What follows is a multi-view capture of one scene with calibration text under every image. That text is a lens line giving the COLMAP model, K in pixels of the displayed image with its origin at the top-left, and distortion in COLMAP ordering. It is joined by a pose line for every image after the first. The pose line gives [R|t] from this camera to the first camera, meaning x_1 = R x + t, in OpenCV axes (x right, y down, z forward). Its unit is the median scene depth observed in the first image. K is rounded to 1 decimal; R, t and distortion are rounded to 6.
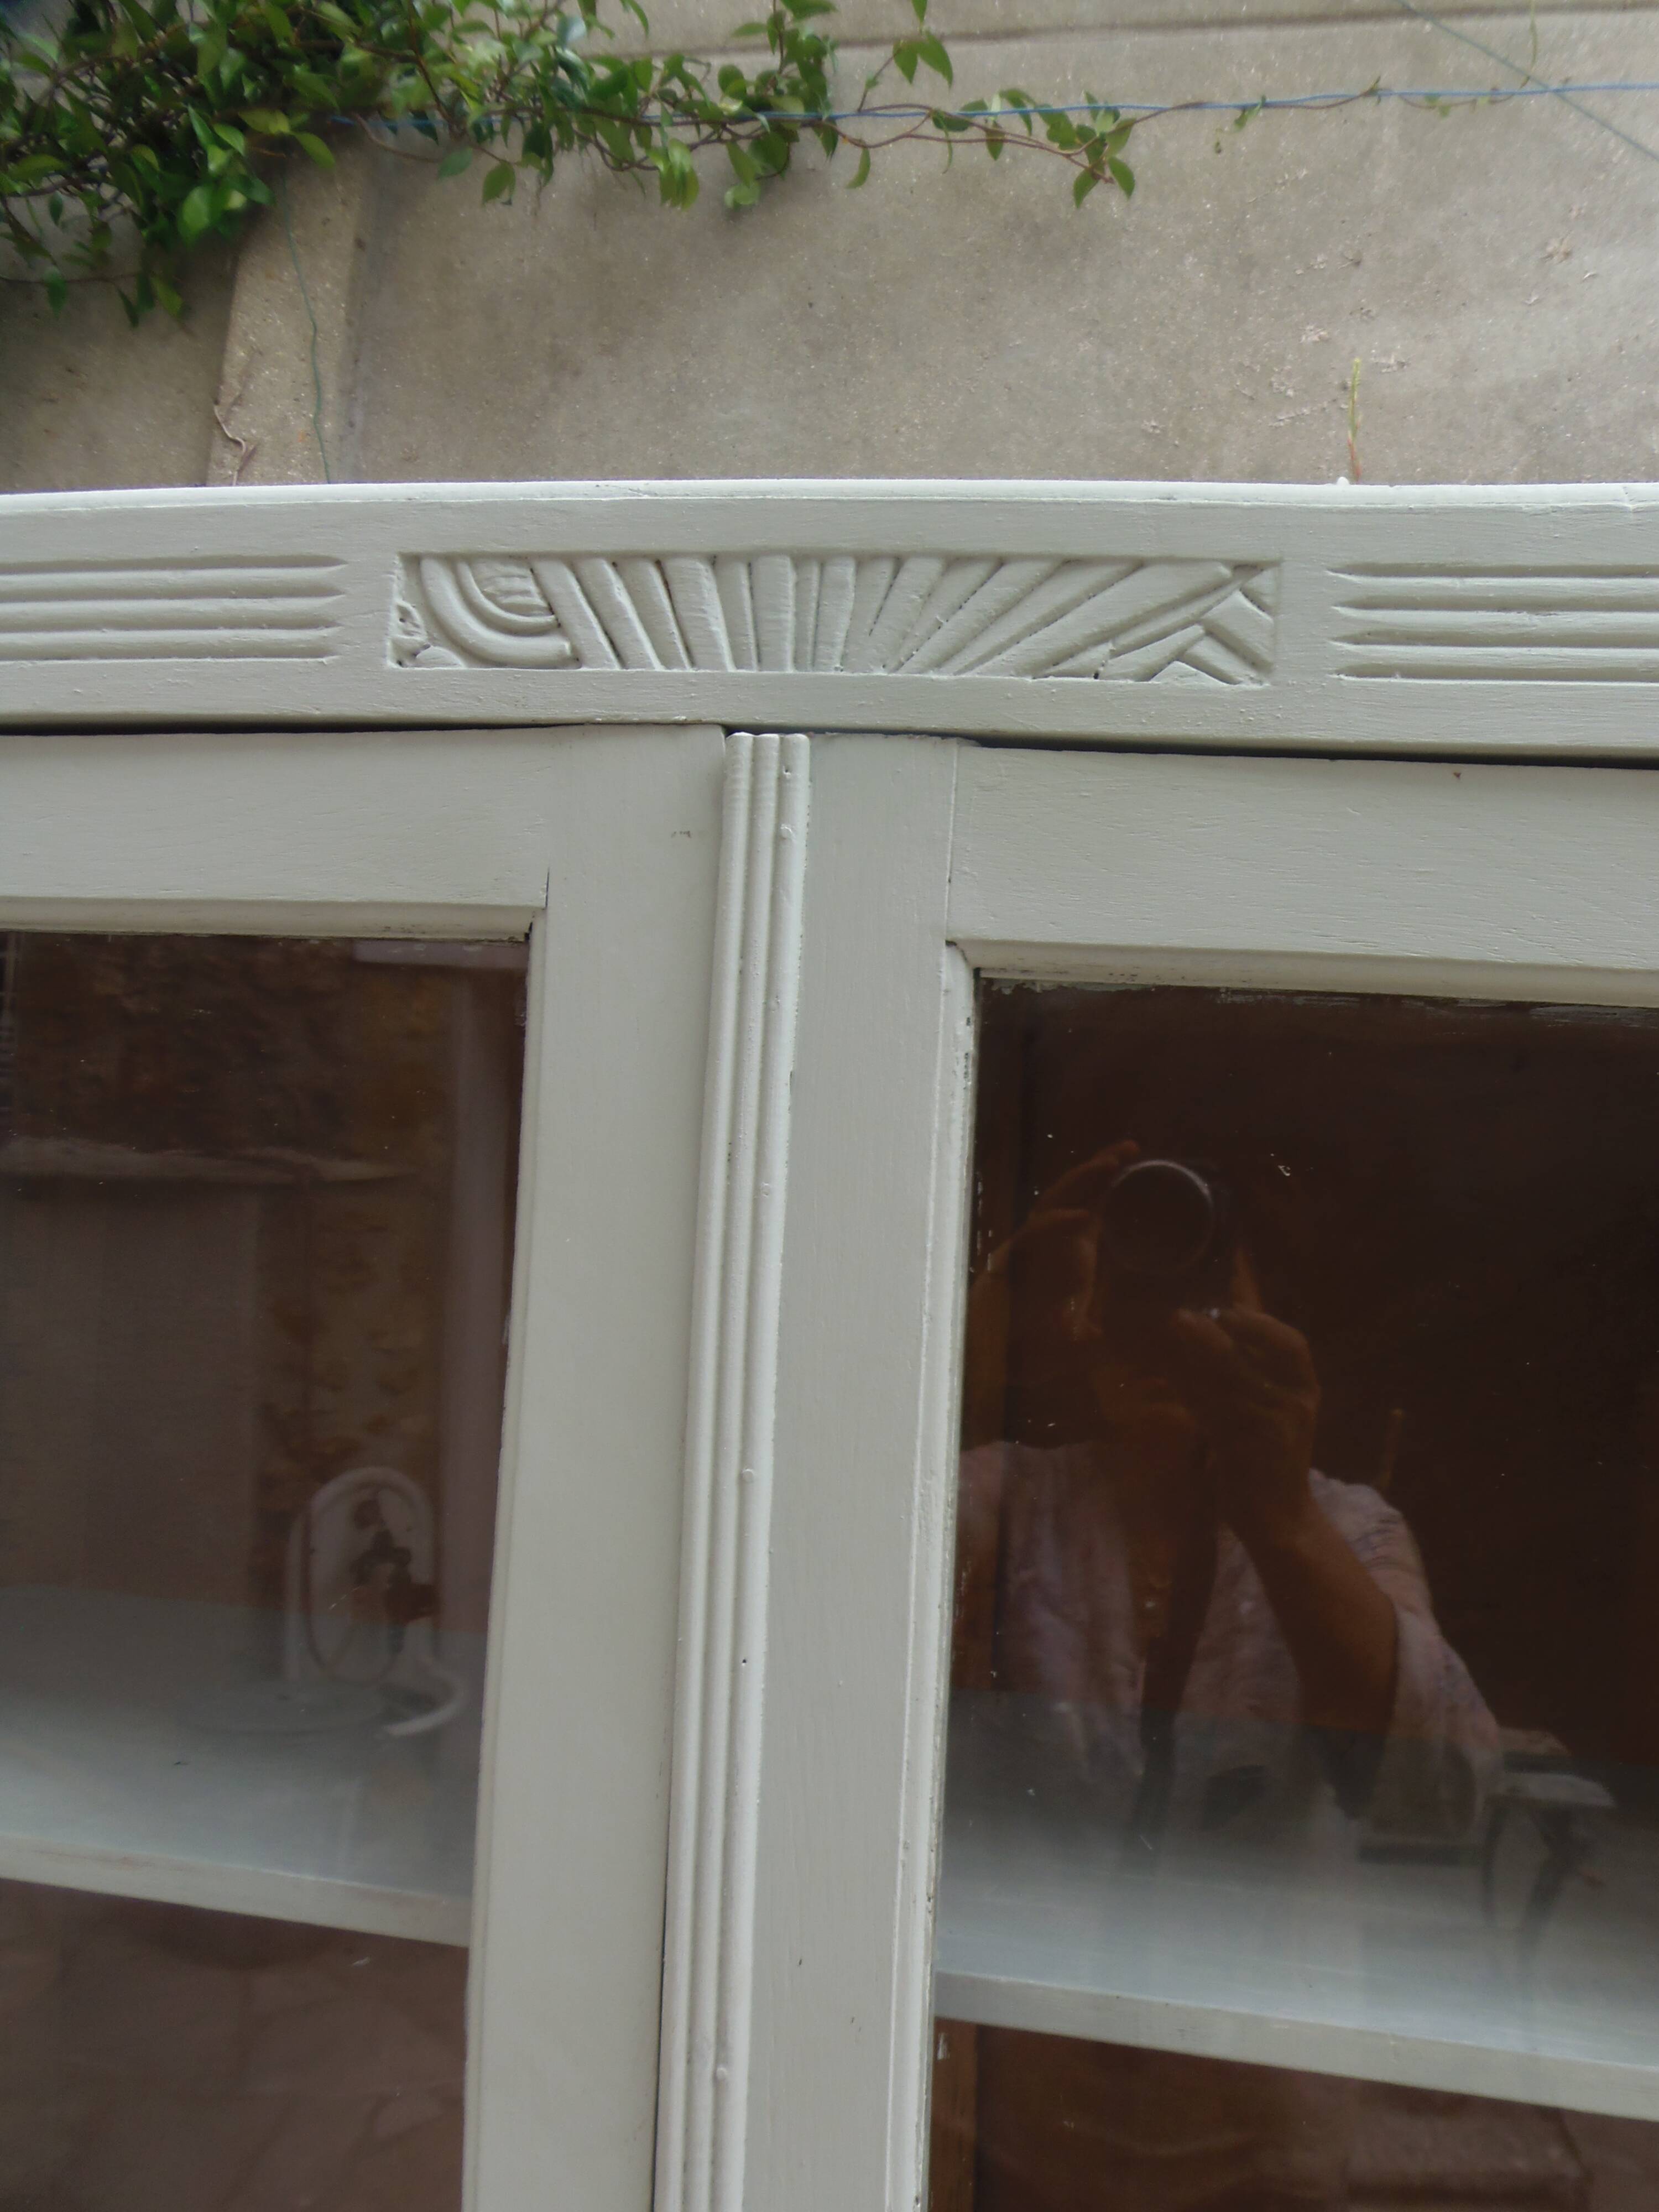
lens RADIAL K [[1651.1, 0, 957.4], [0, 1651.1, 1110.9], [0, 0, 1]] dist [-0.054970, 0.007362]
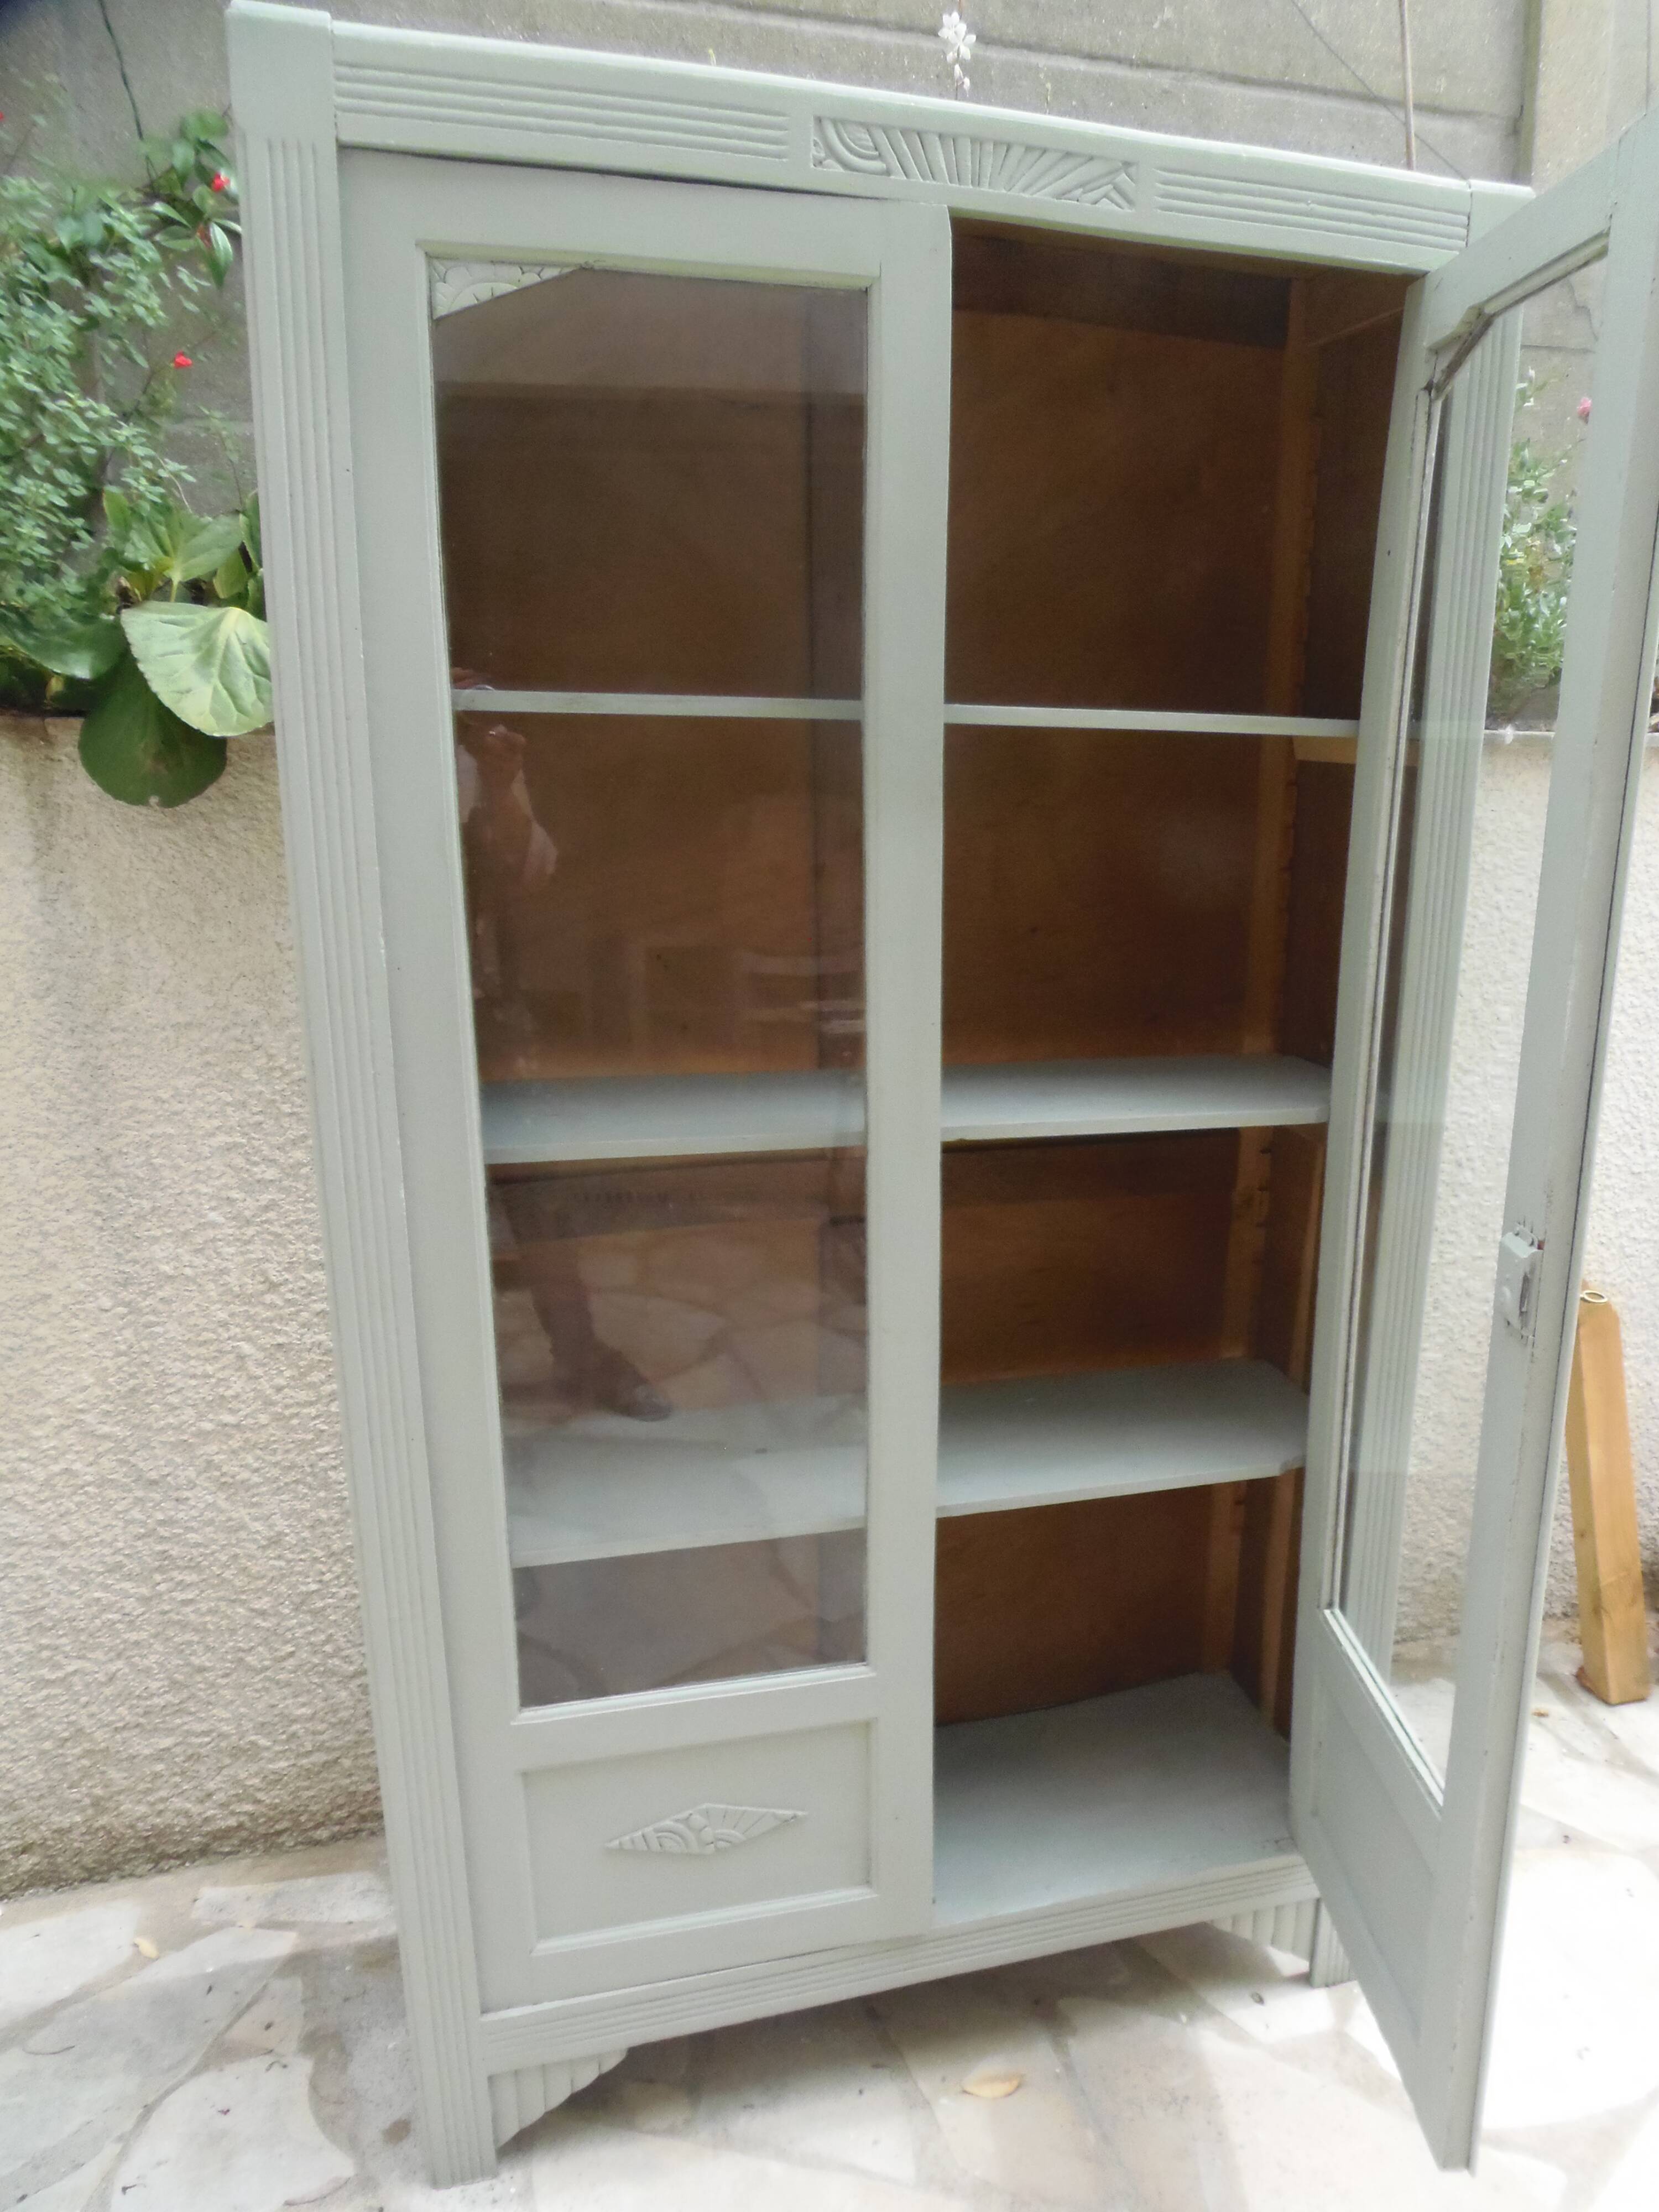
lens RADIAL K [[1640.3, 0, 965.2], [0, 1640.3, 1140.7], [0, 0, 1]] dist [-0.040138, -0.002203]
pose [[0.894607, -0.155765, 0.418827, -0.445734], [0.006714, 0.941858, 0.335943, 0.095110], [-0.446804, -0.297725, 0.843639, -0.514676]]
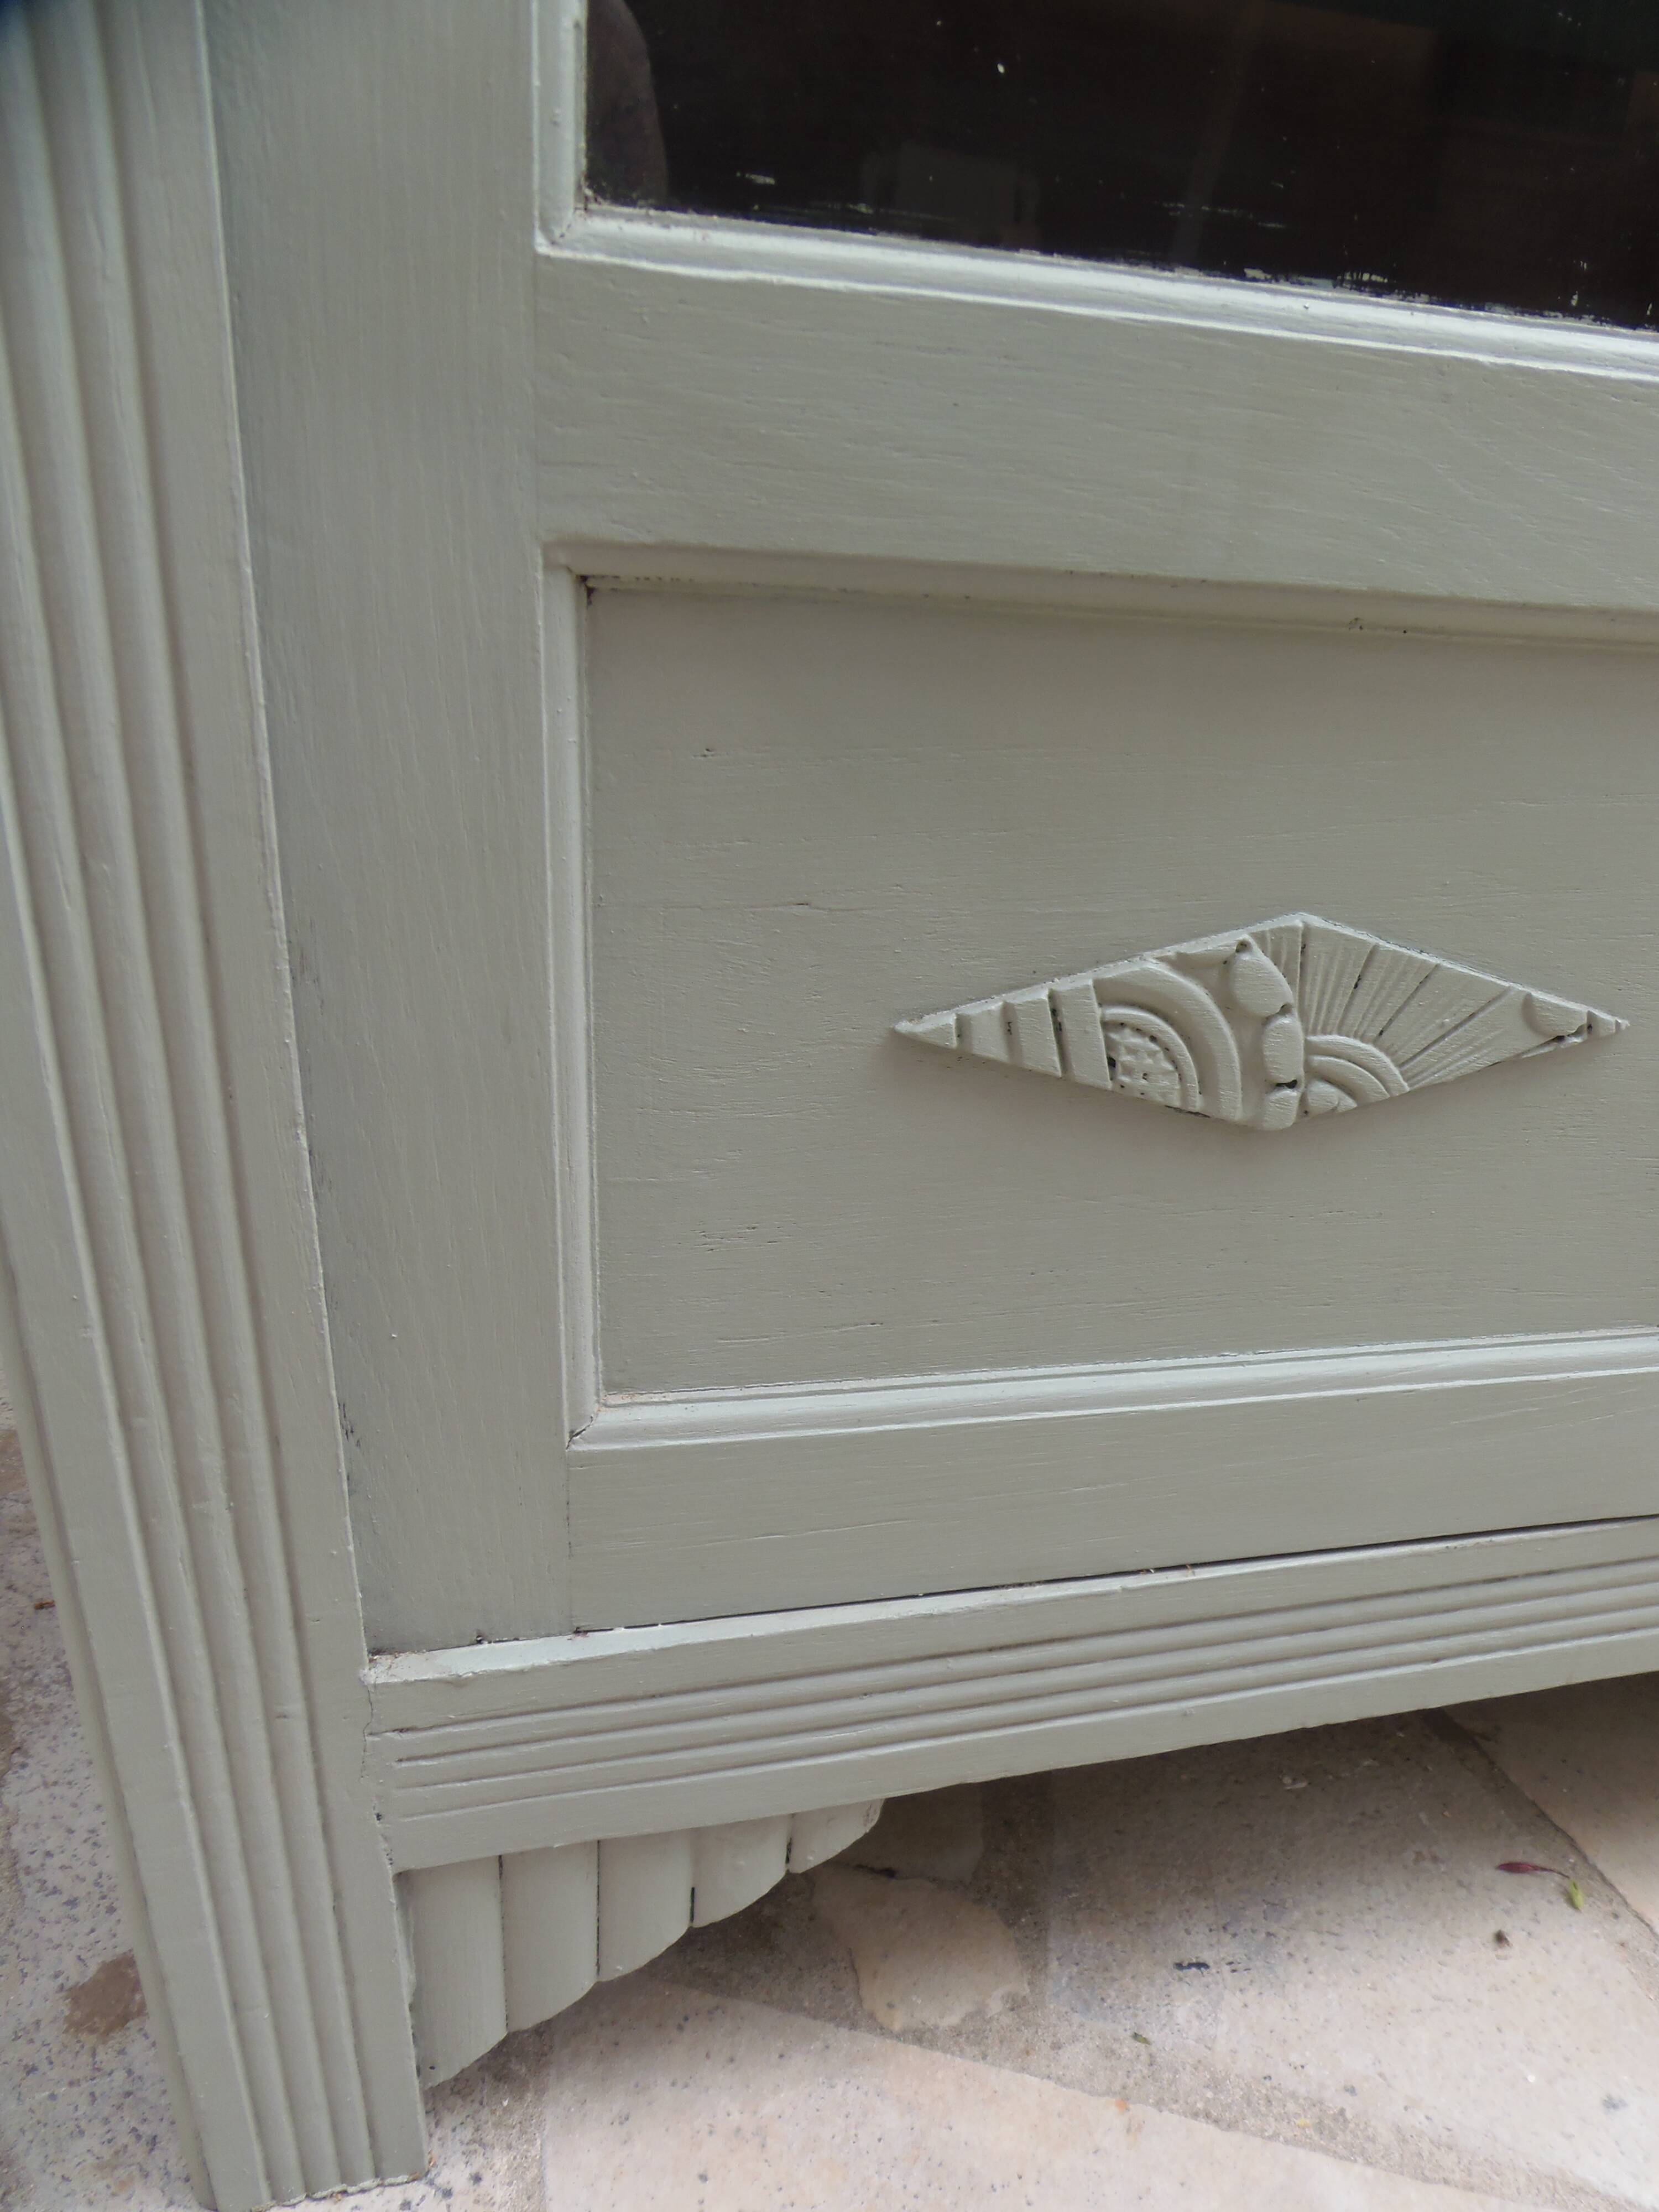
lens RADIAL K [[1630.8, 0, 989.2], [0, 1630.8, 1135.6], [0, 0, 1]] dist [-0.079944, 0.046850]
pose [[0.904994, -0.151347, 0.397593, -0.379813], [-0.063431, 0.876129, 0.477886, 0.733916], [-0.420669, -0.457703, 0.783291, 0.094313]]
